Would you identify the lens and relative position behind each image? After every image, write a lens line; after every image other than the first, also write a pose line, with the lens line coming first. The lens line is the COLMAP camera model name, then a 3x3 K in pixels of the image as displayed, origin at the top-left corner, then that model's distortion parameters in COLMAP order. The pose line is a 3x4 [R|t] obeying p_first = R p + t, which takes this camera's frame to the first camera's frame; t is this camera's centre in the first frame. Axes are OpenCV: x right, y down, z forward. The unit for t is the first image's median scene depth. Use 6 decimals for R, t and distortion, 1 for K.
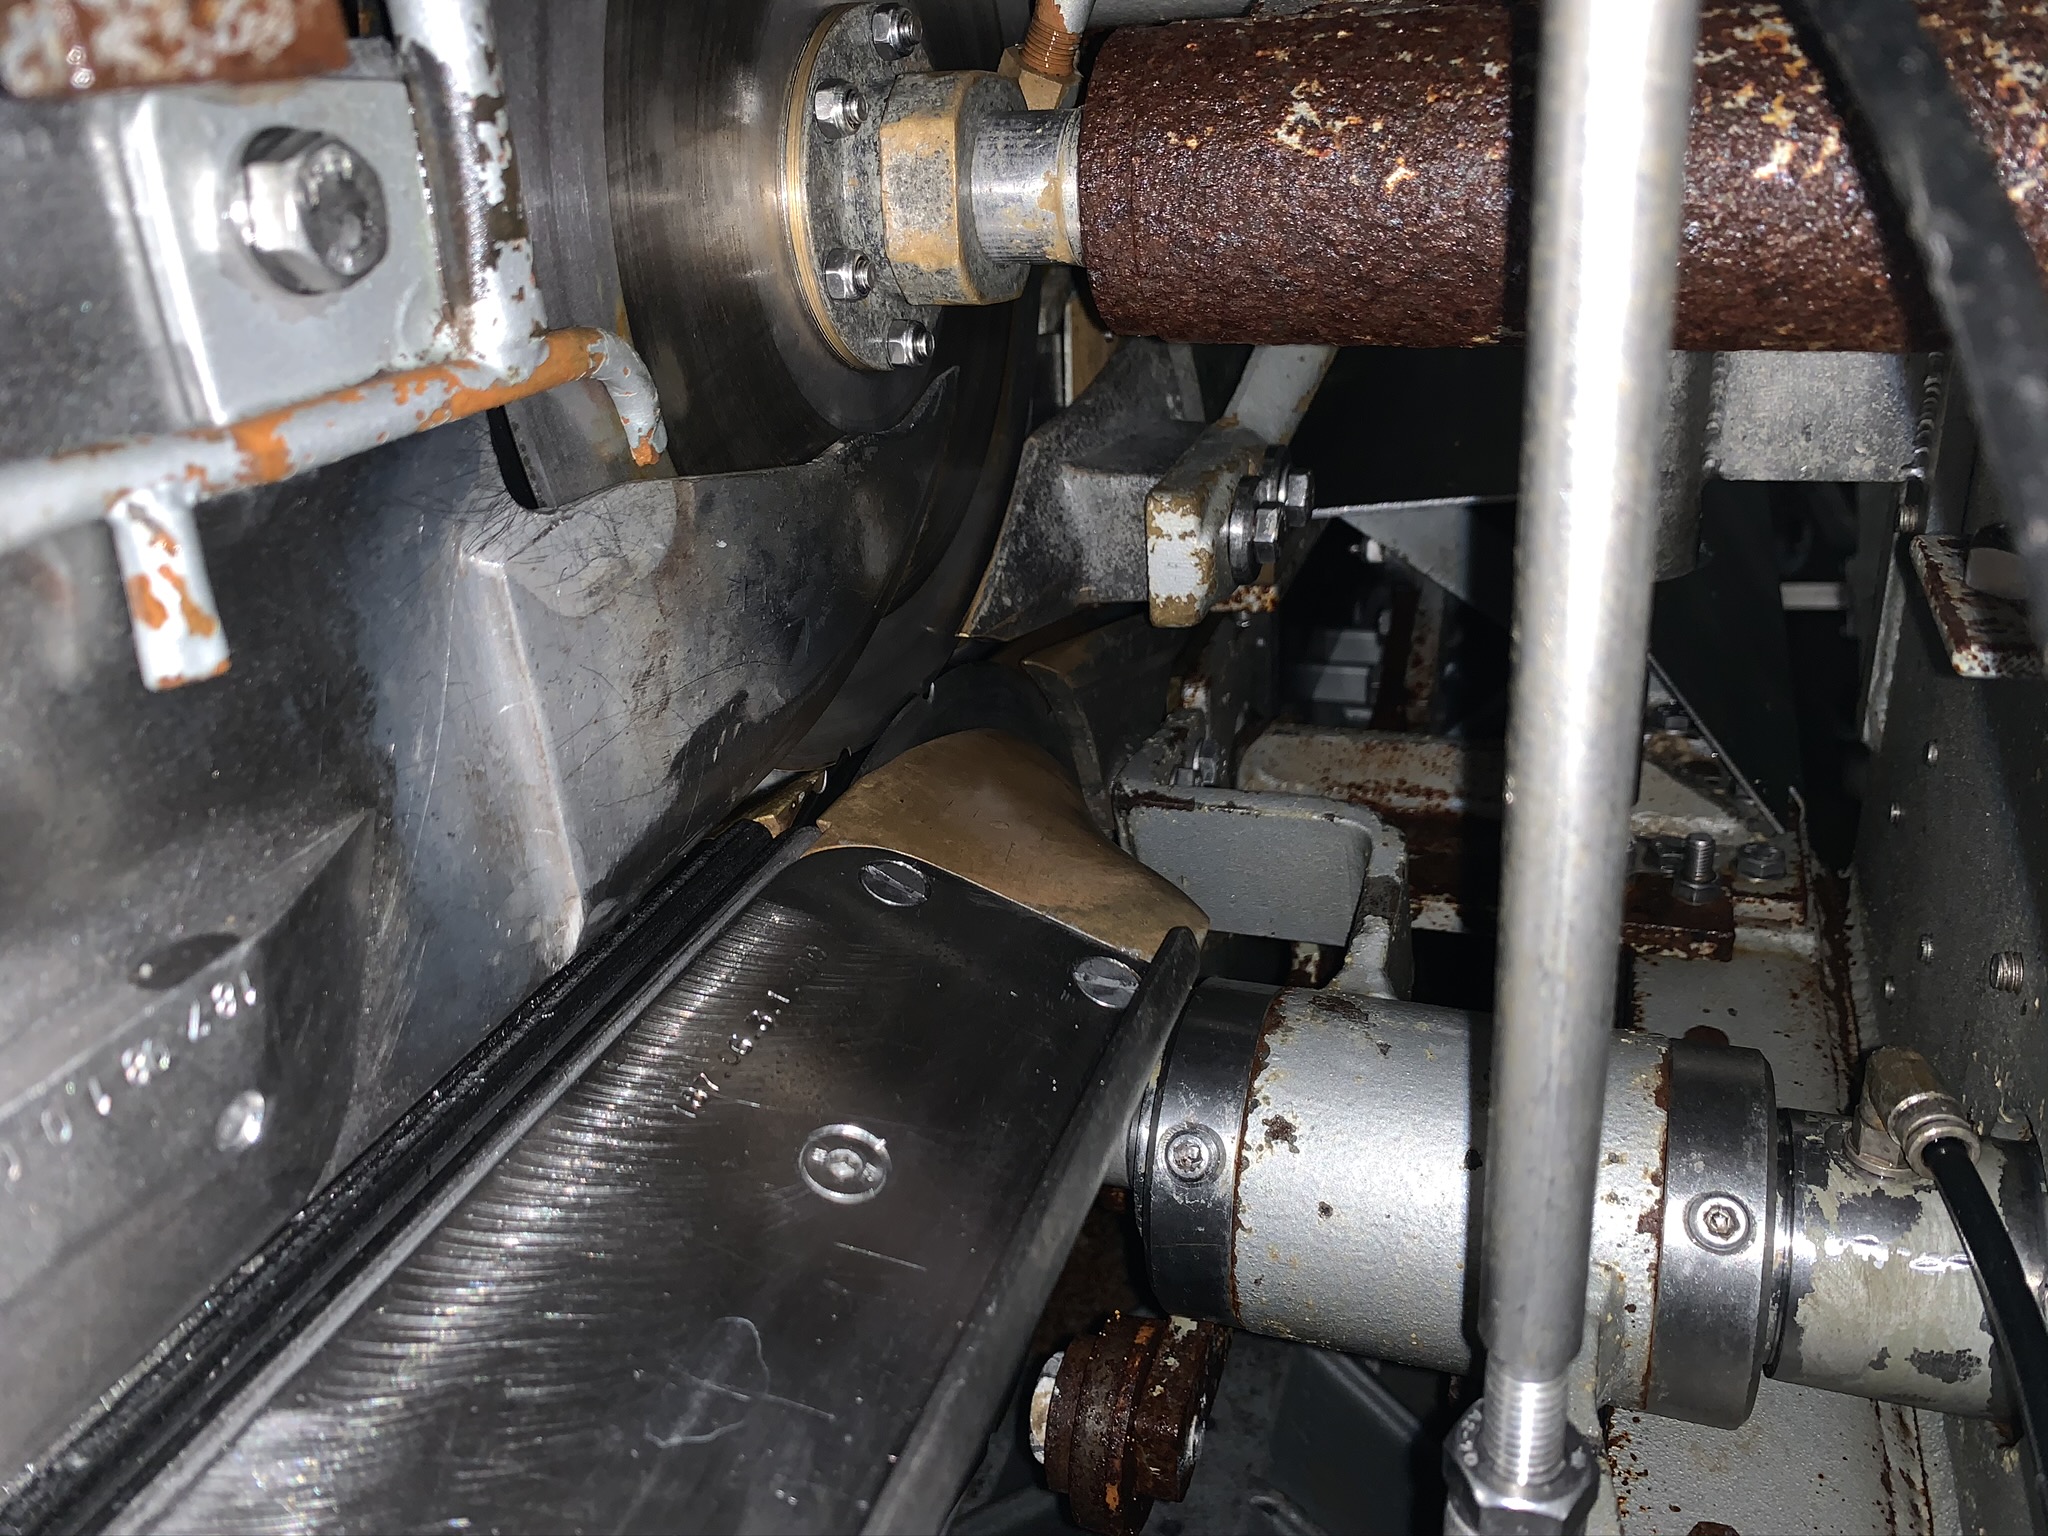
lens RADIAL K [[1612.6, 0, 1029.7], [0, 1612.6, 749.1], [0, 0, 1]] dist [-0.001579, -0.007621]
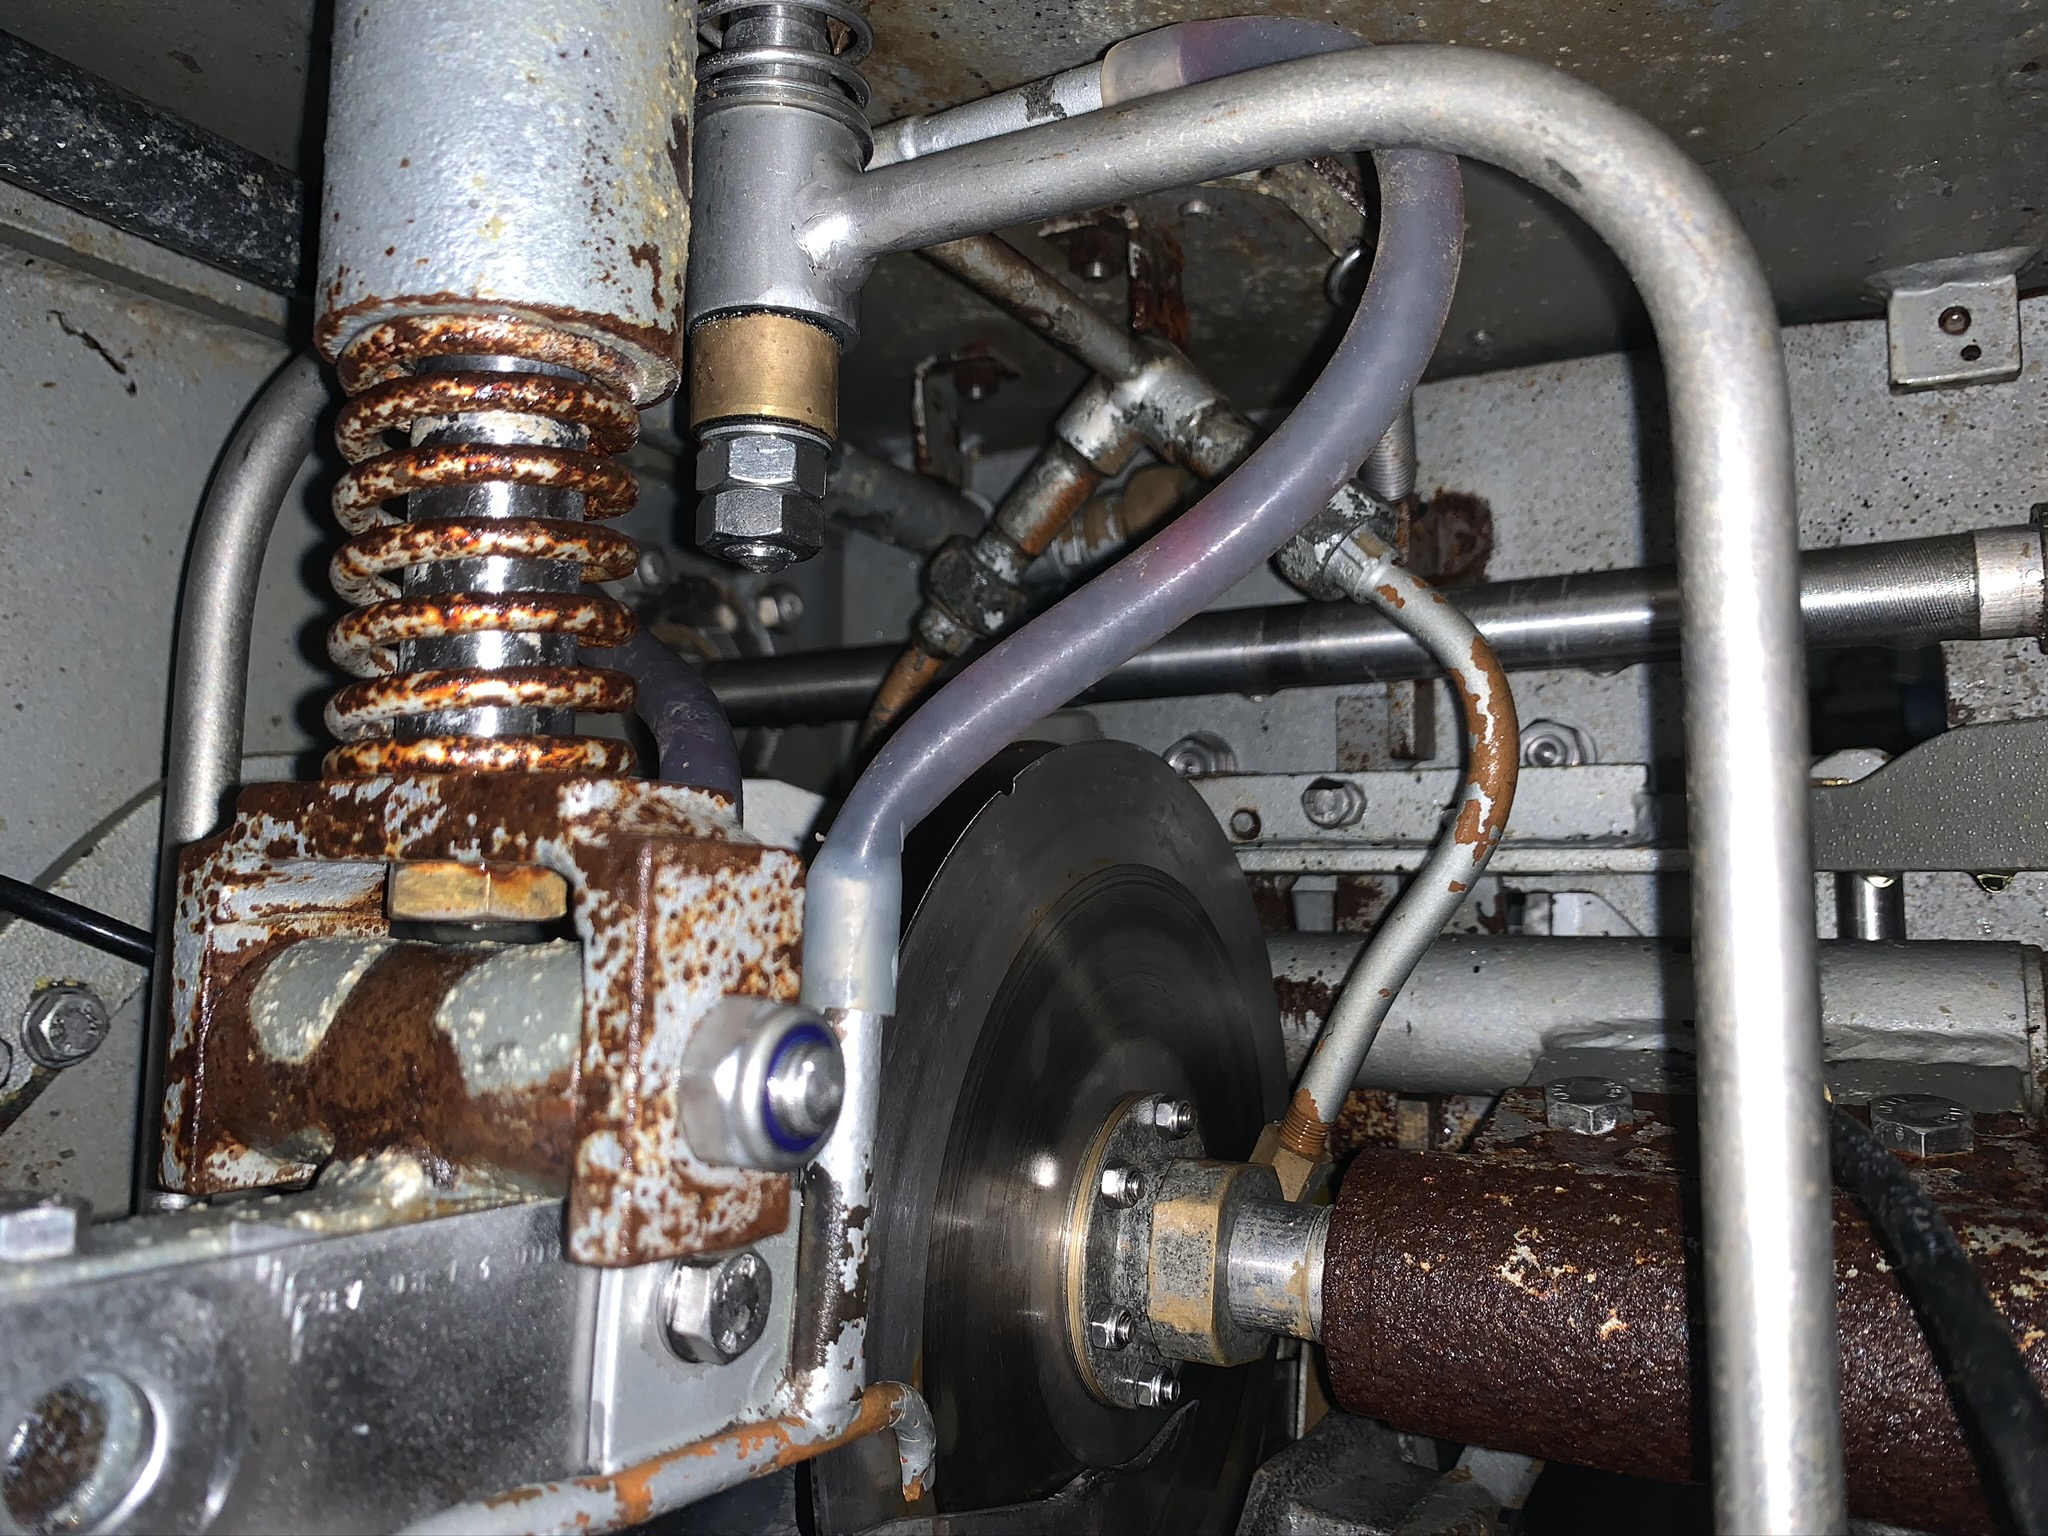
lens RADIAL K [[1611.4, 0, 1023.0], [0, 1611.4, 735.1], [0, 0, 1]] dist [-0.009548, -0.003718]
pose [[0.982415, 0.075277, -0.170864, -0.013832], [-0.154287, 0.842673, -0.515847, -0.060586], [0.105151, 0.533138, 0.839468, -0.200145]]
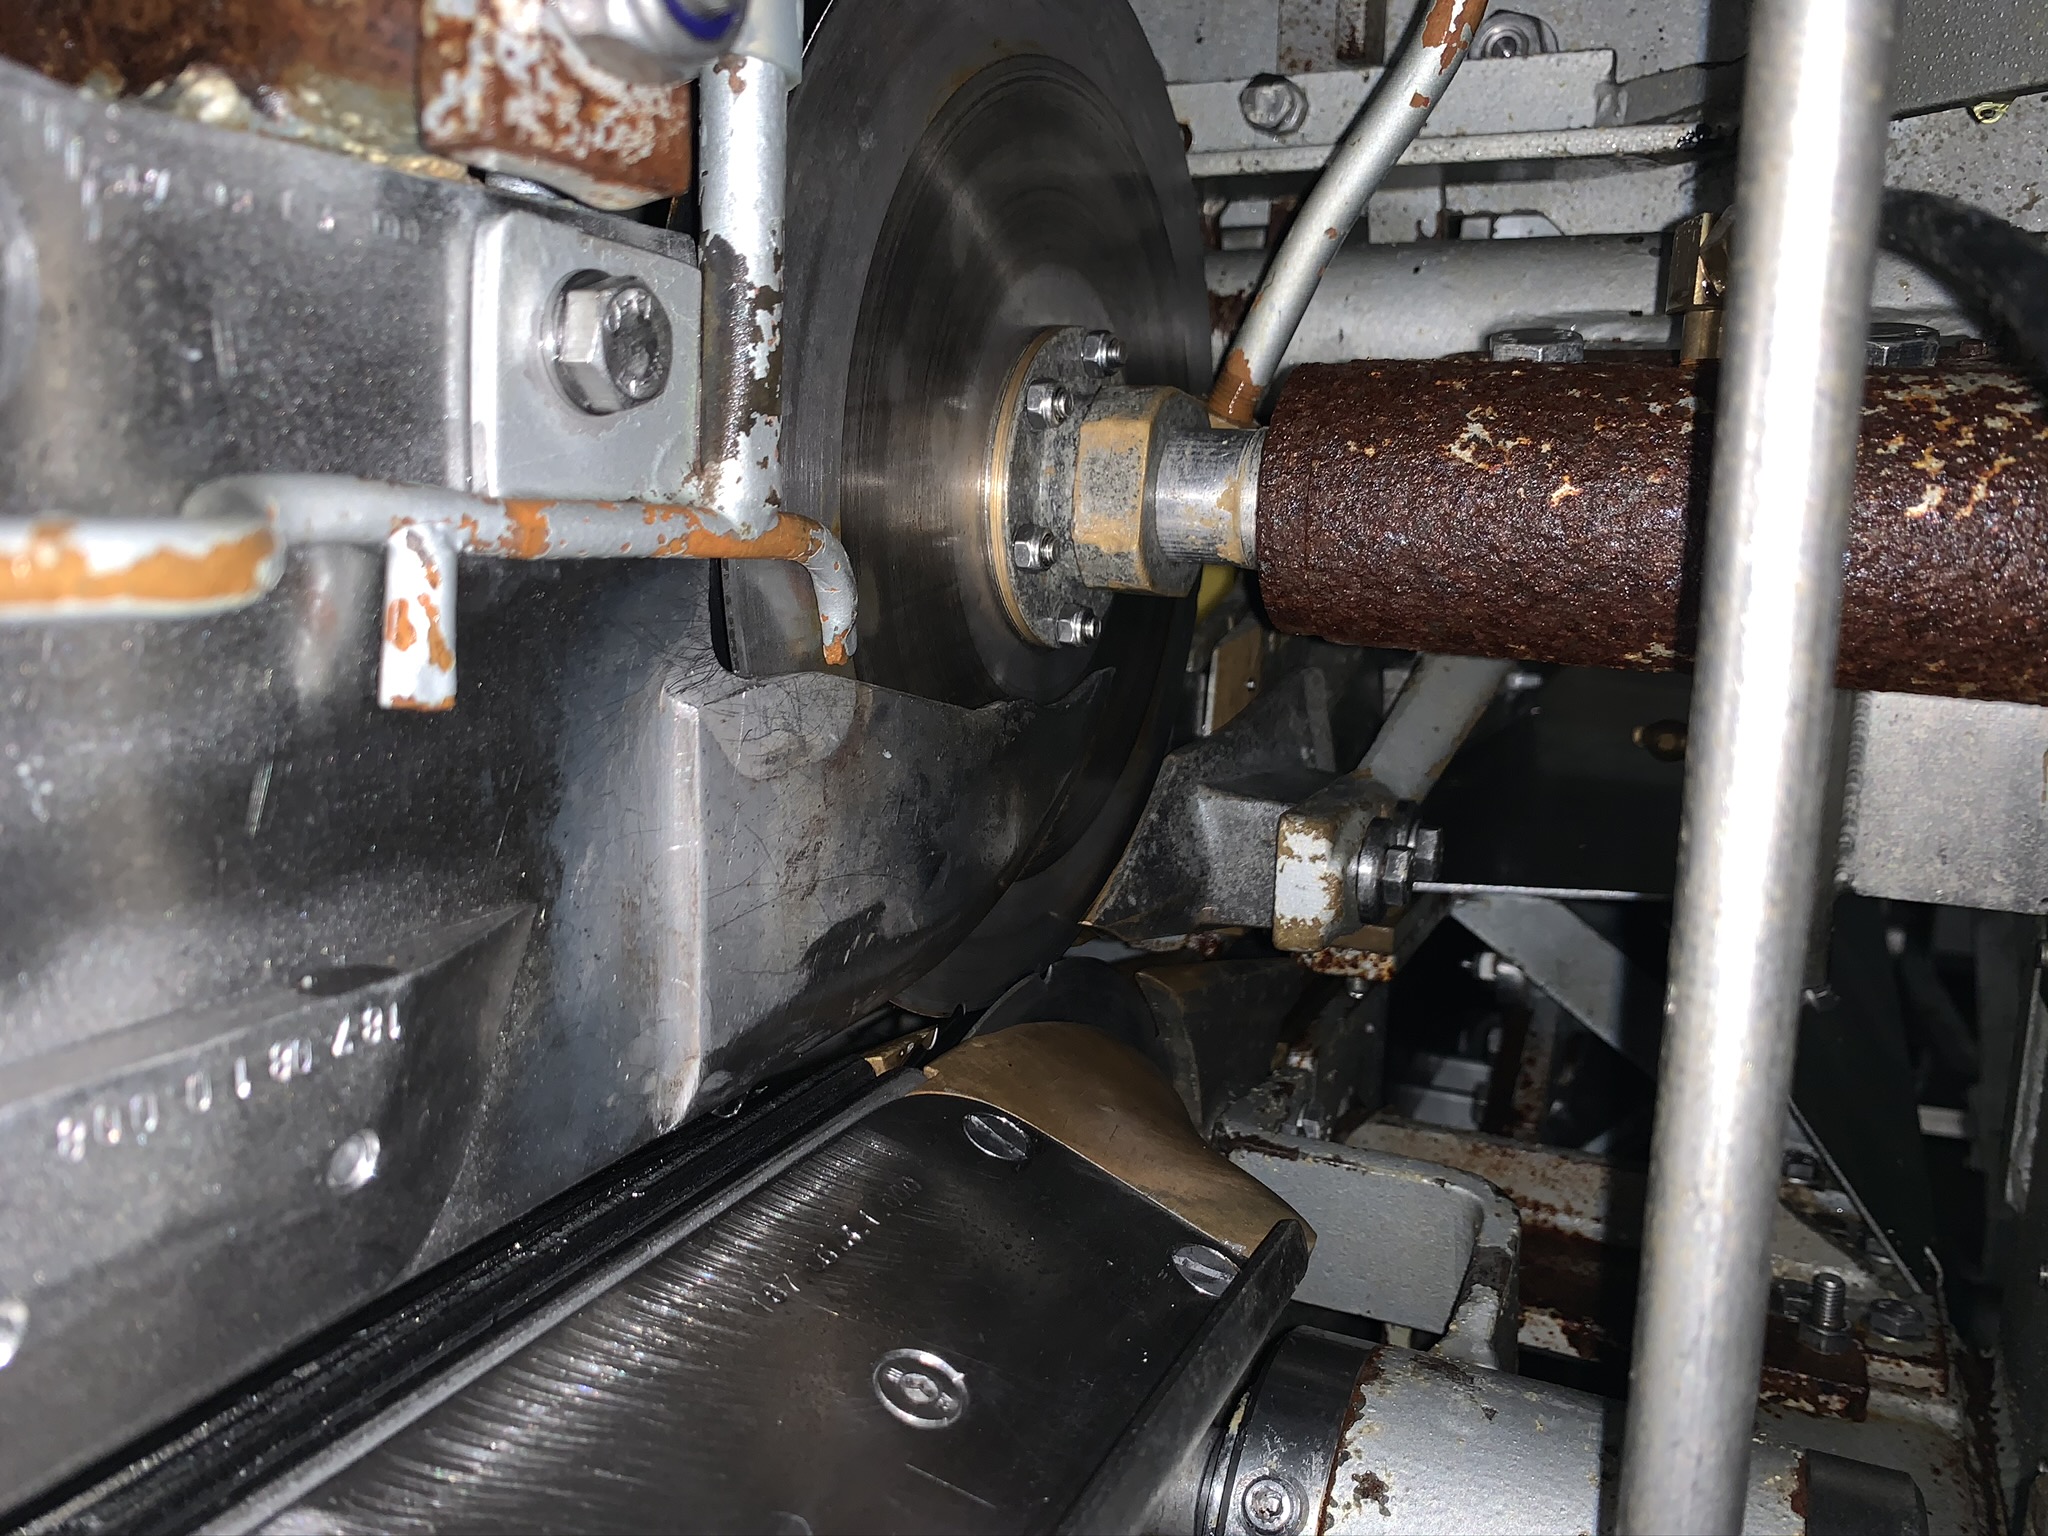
lens RADIAL K [[1612.6, 0, 1029.7], [0, 1612.6, 749.1], [0, 0, 1]] dist [-0.001579, -0.007621]
pose [[0.990705, 0.115551, -0.071778, -0.026429], [-0.130536, 0.956012, -0.262682, 0.136169], [0.038268, 0.269610, 0.962209, -0.002095]]
